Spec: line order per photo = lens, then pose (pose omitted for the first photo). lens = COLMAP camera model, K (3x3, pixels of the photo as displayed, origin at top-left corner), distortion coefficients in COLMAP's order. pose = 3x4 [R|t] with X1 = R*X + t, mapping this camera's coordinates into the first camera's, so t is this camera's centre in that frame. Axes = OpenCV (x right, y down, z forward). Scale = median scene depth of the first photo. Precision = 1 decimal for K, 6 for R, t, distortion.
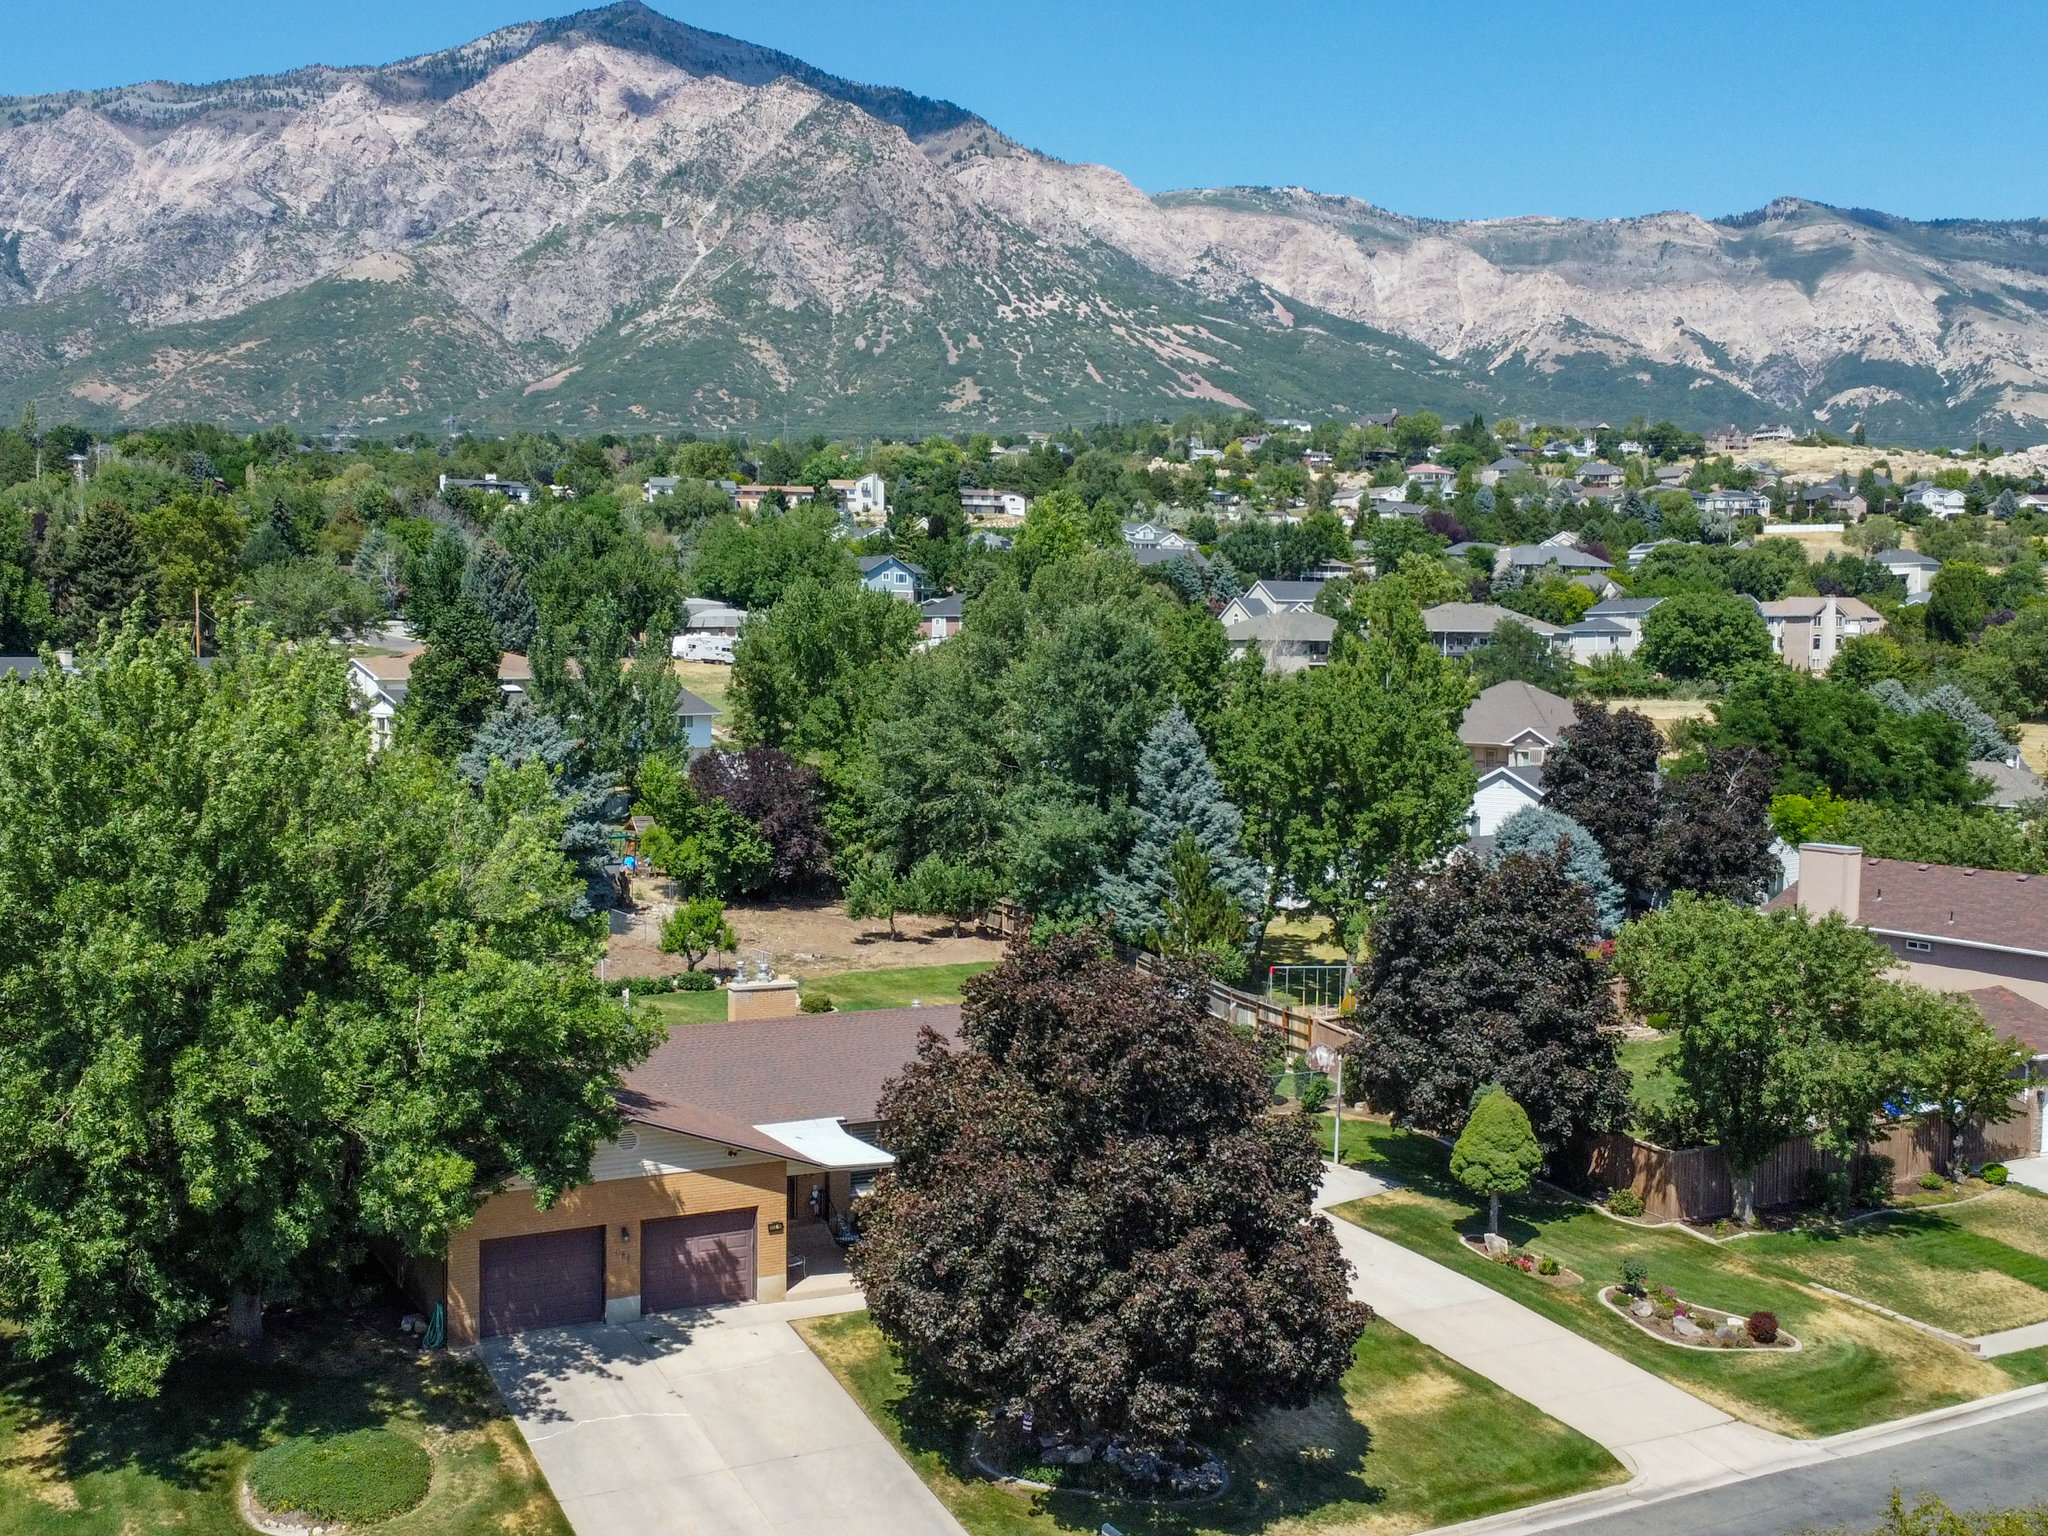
lens RADIAL K [[2044.8, 0, 886.4], [0, 2044.8, 762.6], [0, 0, 1]] dist [0.003645, 0.000000]
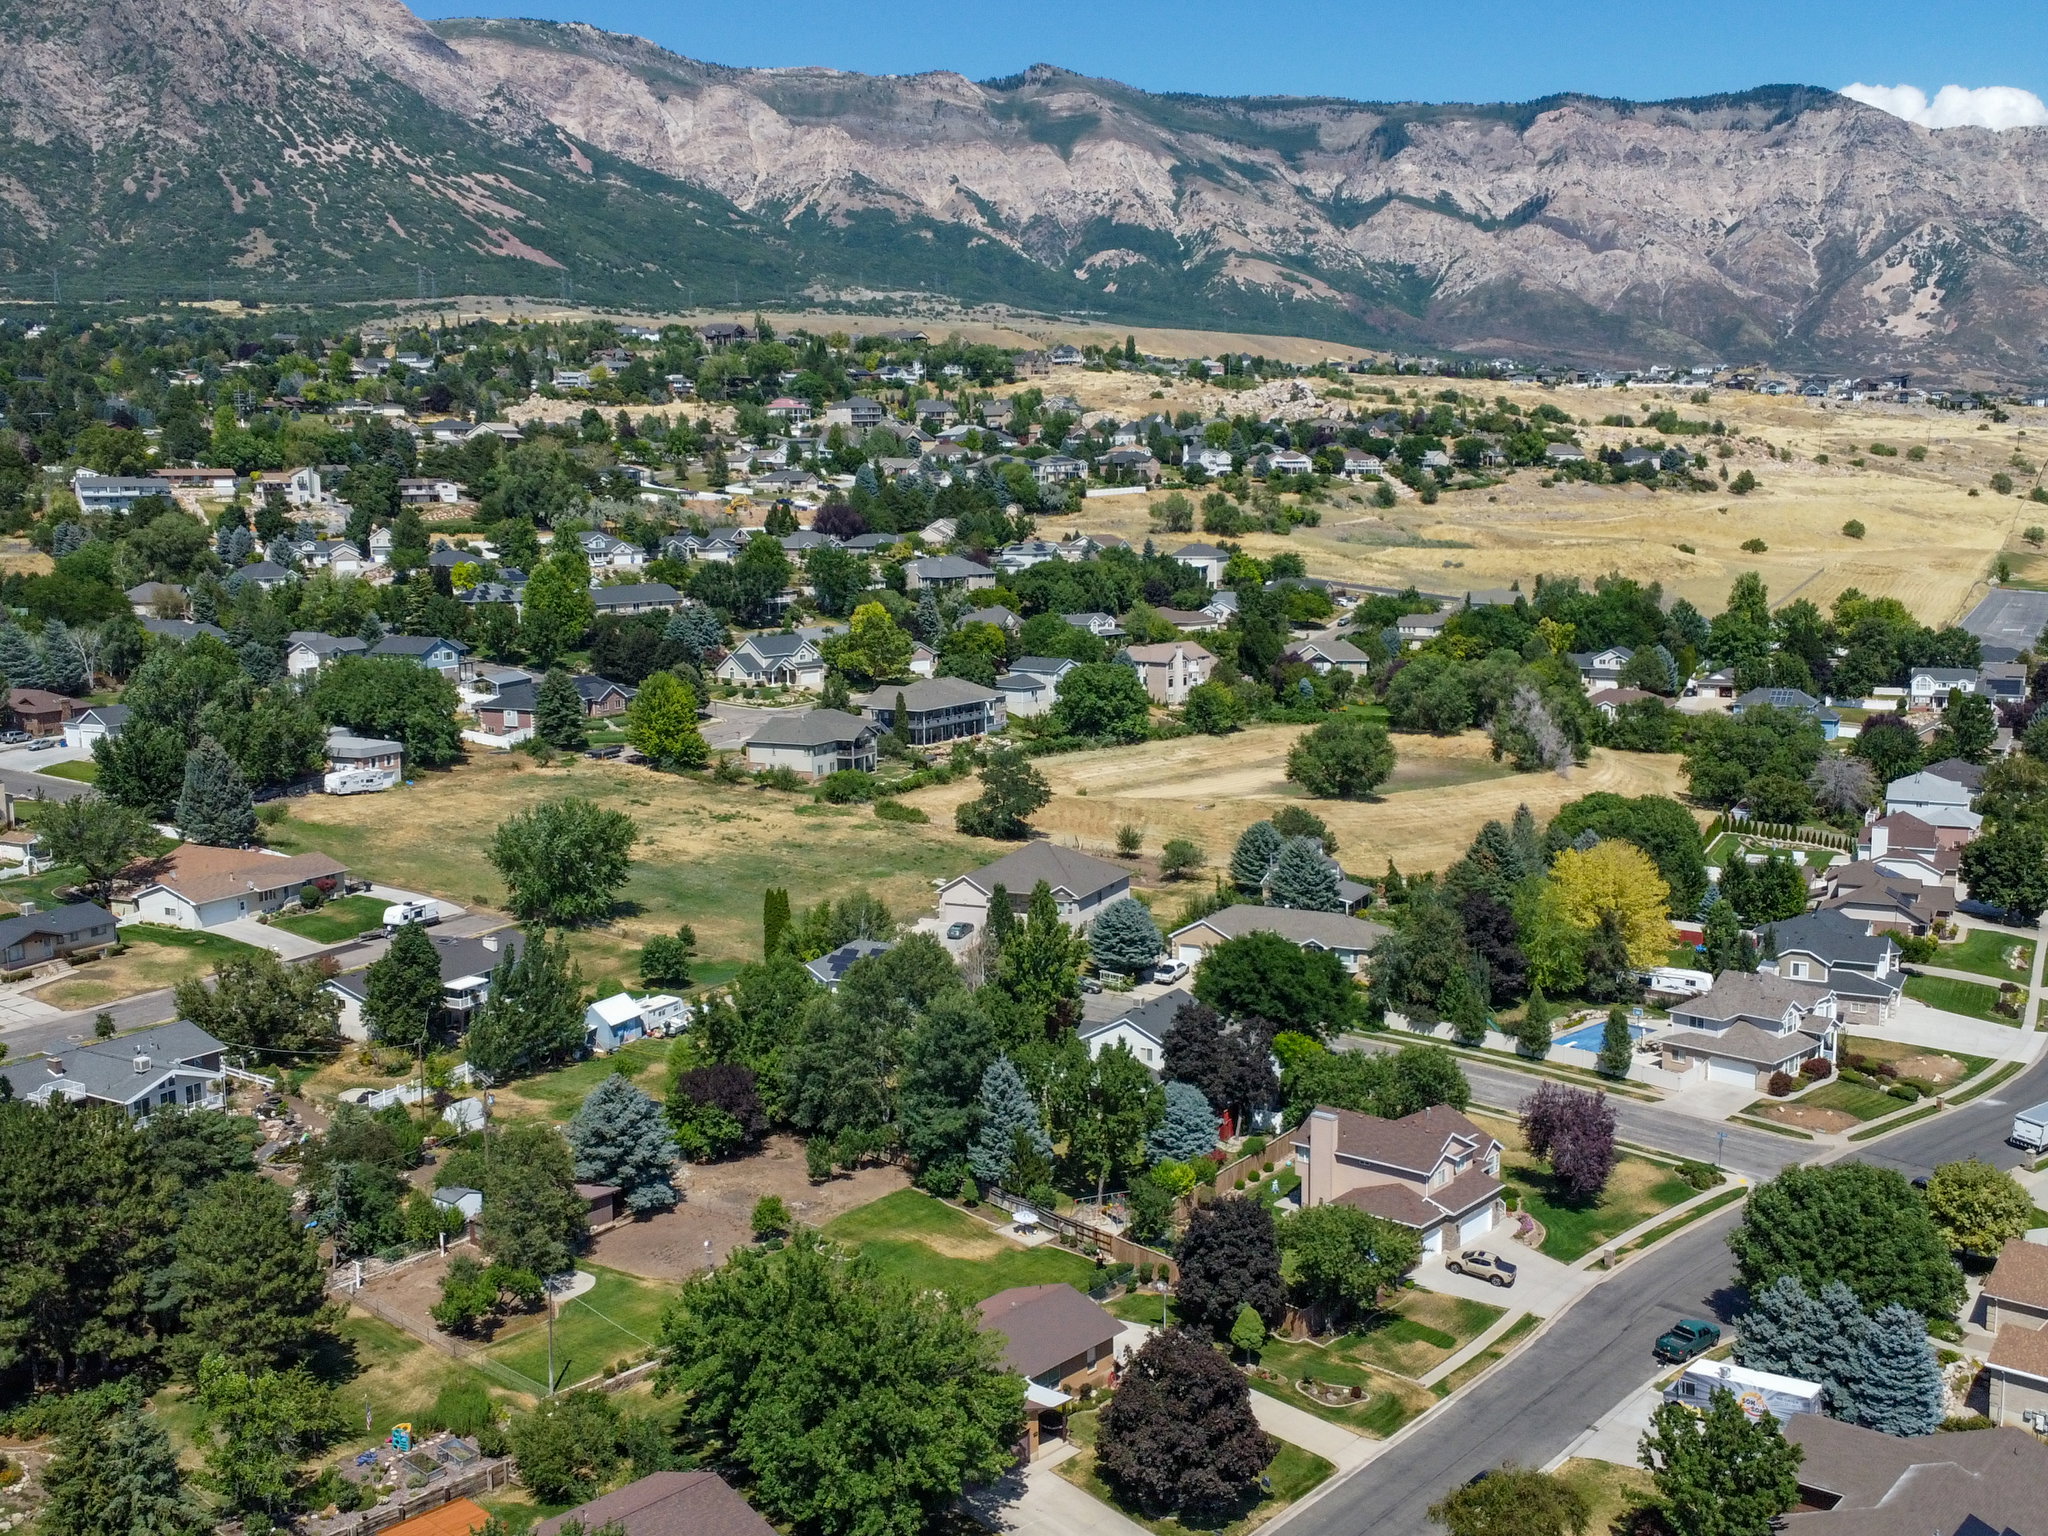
lens RADIAL K [[2044.8, 0, 1011.0], [0, 2044.8, 773.2], [0, 0, 1]] dist [0.003645, 0.000000]
pose [[0.923546, -0.073779, 0.376323, -0.070614], [0.041975, 0.994871, 0.092035, -0.059931], [-0.381183, -0.069202, 0.921906, -0.093417]]
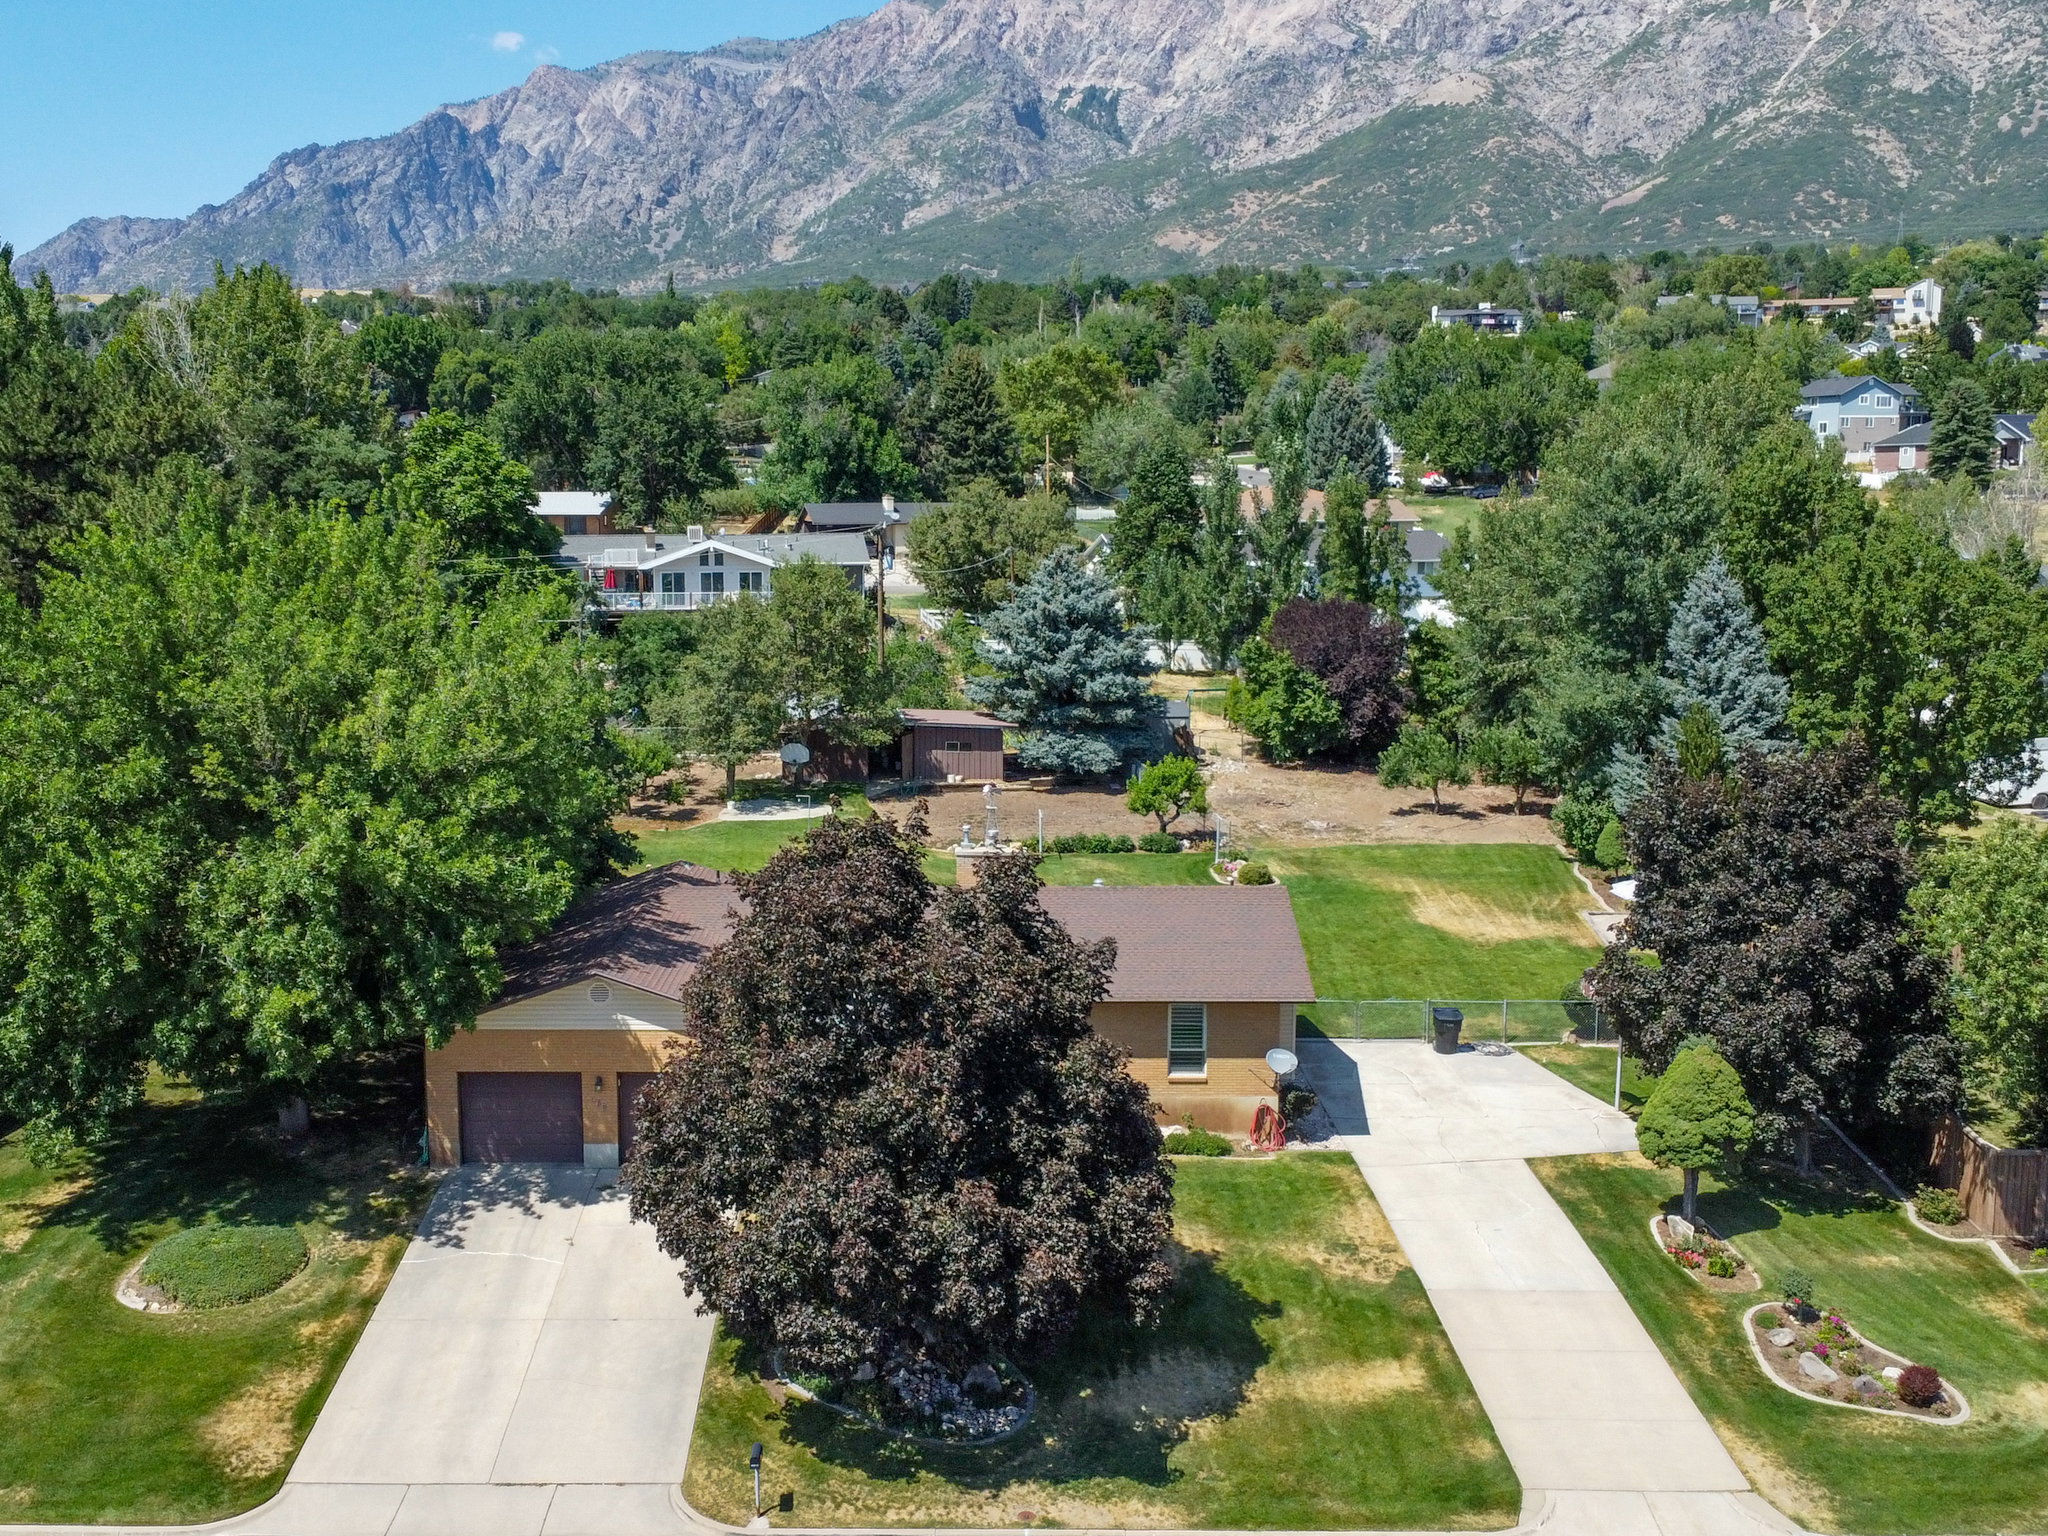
lens RADIAL K [[2044.8, 0, 944.8], [0, 2044.8, 793.4], [0, 0, 1]] dist [0.003645, 0.000000]
pose [[0.885534, 0.058387, -0.460890, 0.033488], [-0.014873, 0.995125, 0.097490, -0.001190], [0.464336, -0.079476, 0.882086, 0.012624]]
